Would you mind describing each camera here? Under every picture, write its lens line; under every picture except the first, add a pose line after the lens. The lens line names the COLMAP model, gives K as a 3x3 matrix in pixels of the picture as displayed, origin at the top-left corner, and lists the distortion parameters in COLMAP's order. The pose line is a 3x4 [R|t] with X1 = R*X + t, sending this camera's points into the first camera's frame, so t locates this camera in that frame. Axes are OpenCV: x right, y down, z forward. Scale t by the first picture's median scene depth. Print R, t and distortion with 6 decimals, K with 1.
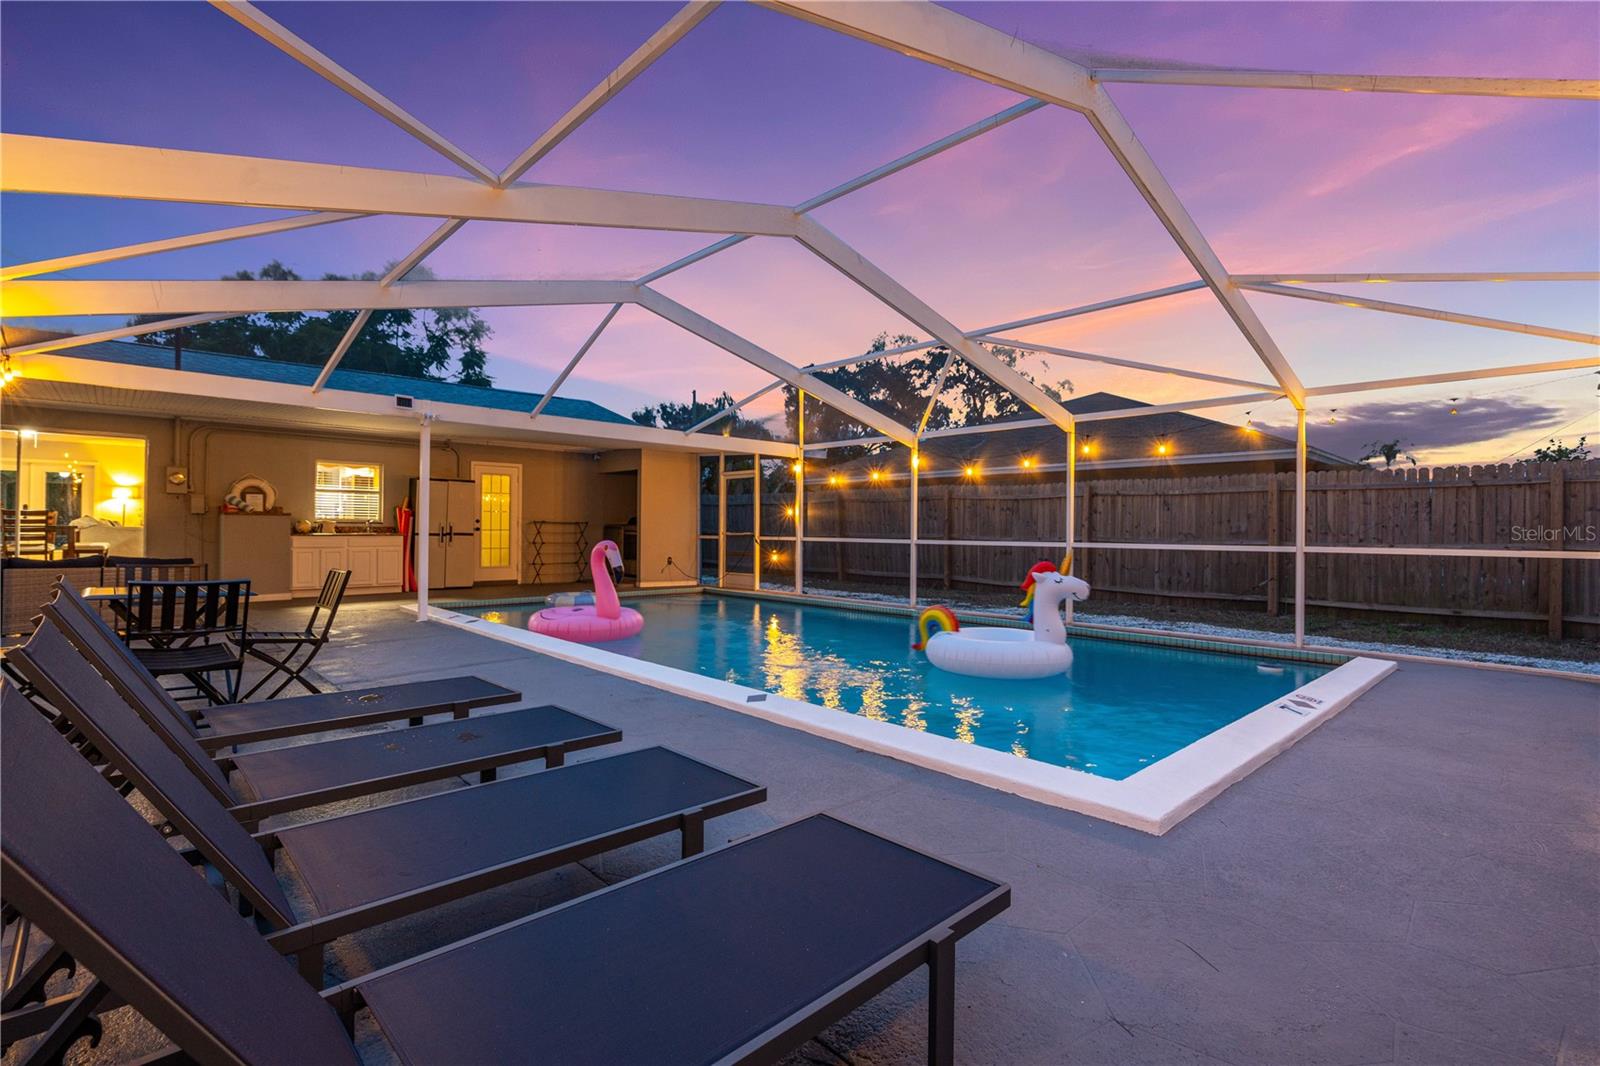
lens RADIAL K [[736.6, 0, 800.0], [0, 736.6, 533.0], [0, 0, 1]] dist [-0.010631, 0.000227]
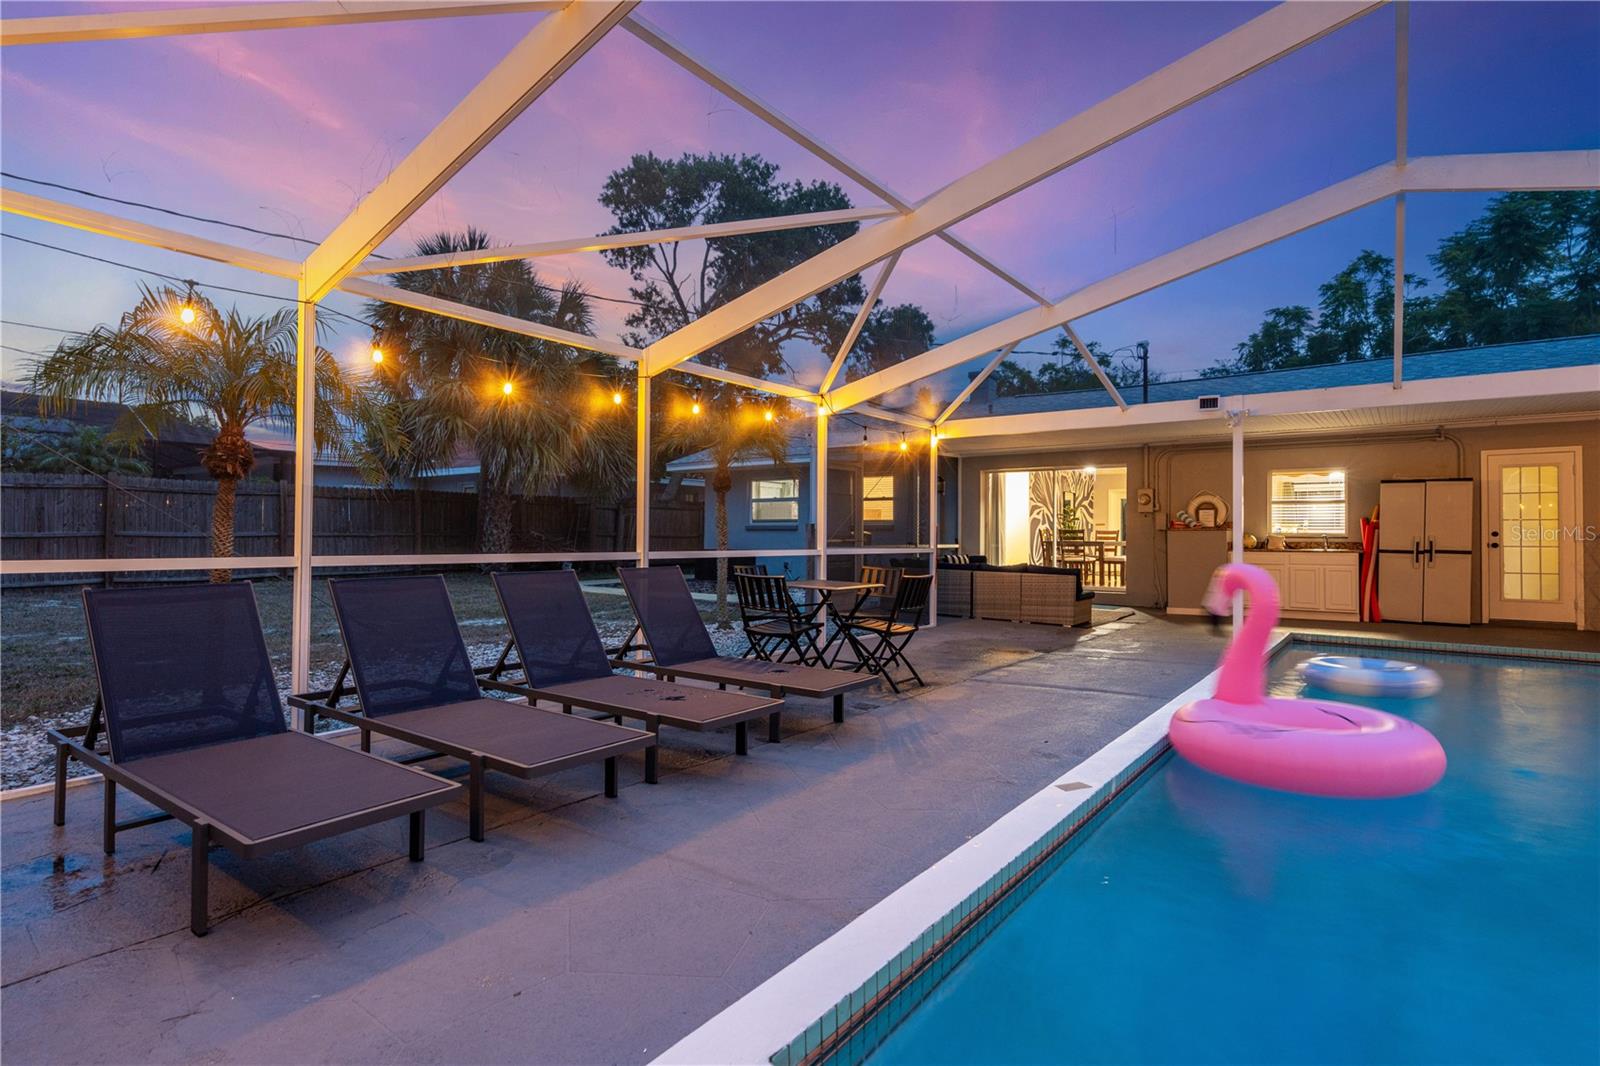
lens RADIAL K [[800.6, 0, 800.0], [0, 800.6, 533.0], [0, 0, 1]] dist [-0.002888, -0.000325]
pose [[0.162415, -0.012517, -0.986643, 0.264152], [-0.010039, 0.999847, -0.014337, 0.000765], [0.986672, 0.012234, 0.162264, 0.259522]]
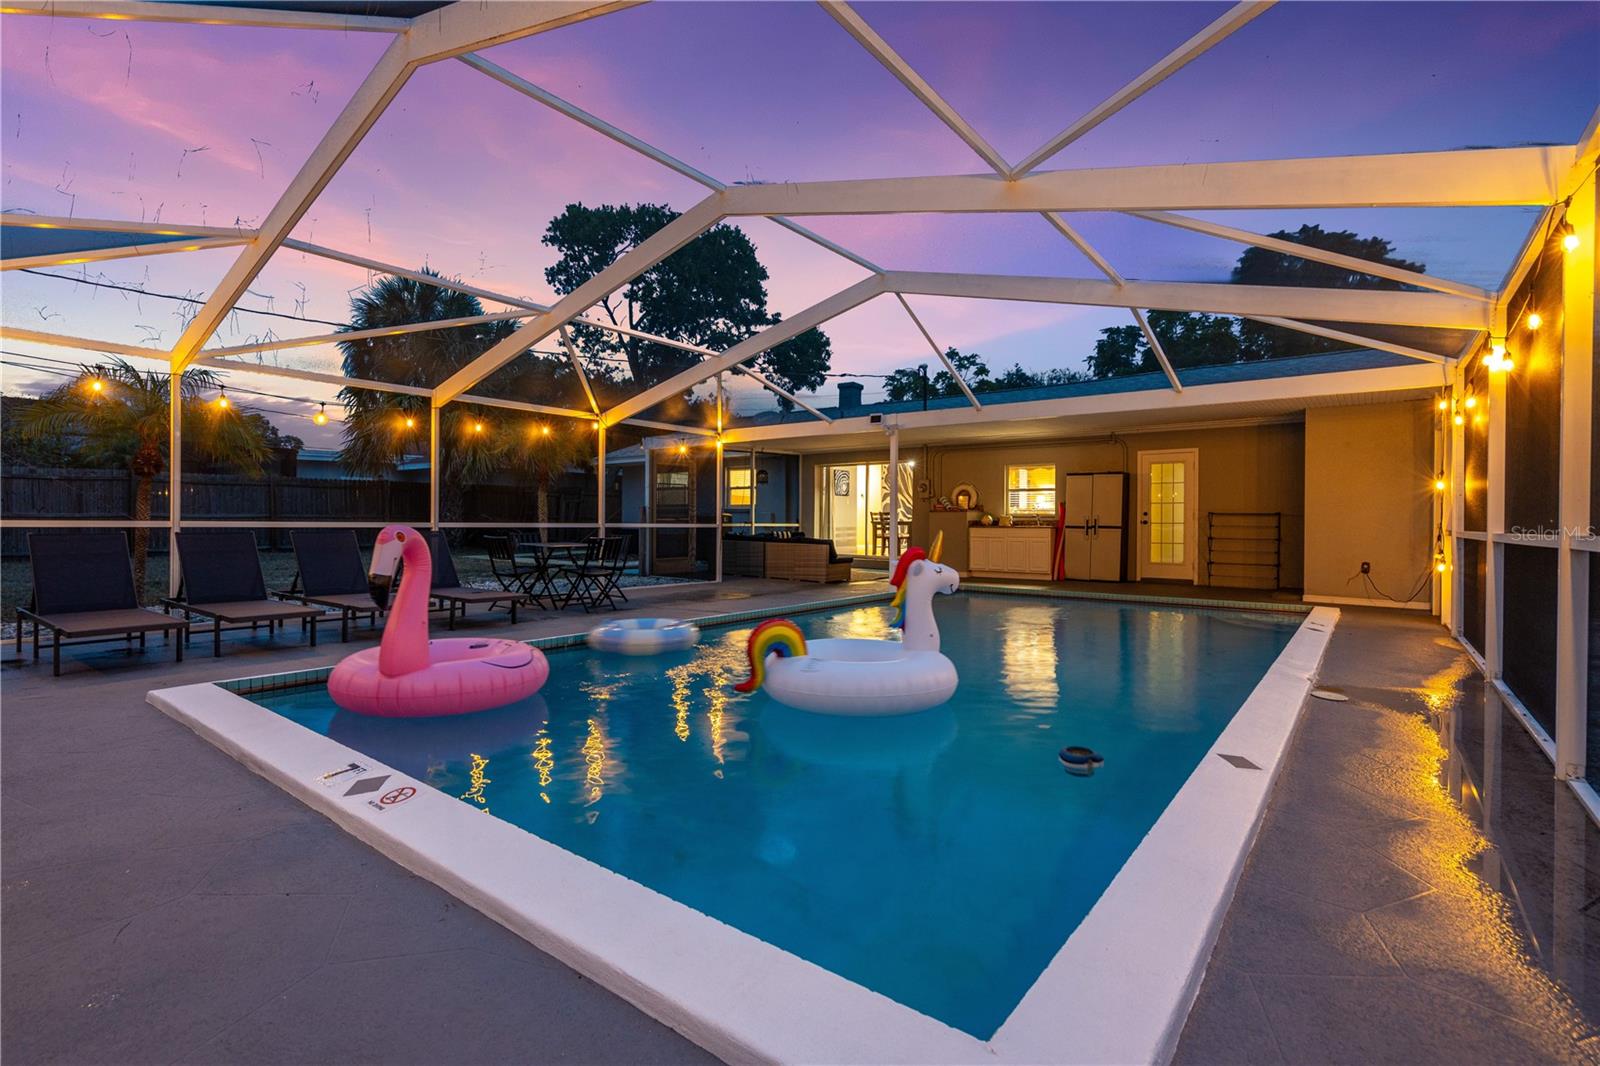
lens RADIAL K [[736.6, 0, 800.0], [0, 736.6, 533.0], [0, 0, 1]] dist [-0.010631, 0.000227]
pose [[0.151721, 0.006153, -0.988404, 0.530039], [-0.010148, 0.999938, 0.004667, 0.010533], [0.988371, 0.009322, 0.151774, 0.511362]]
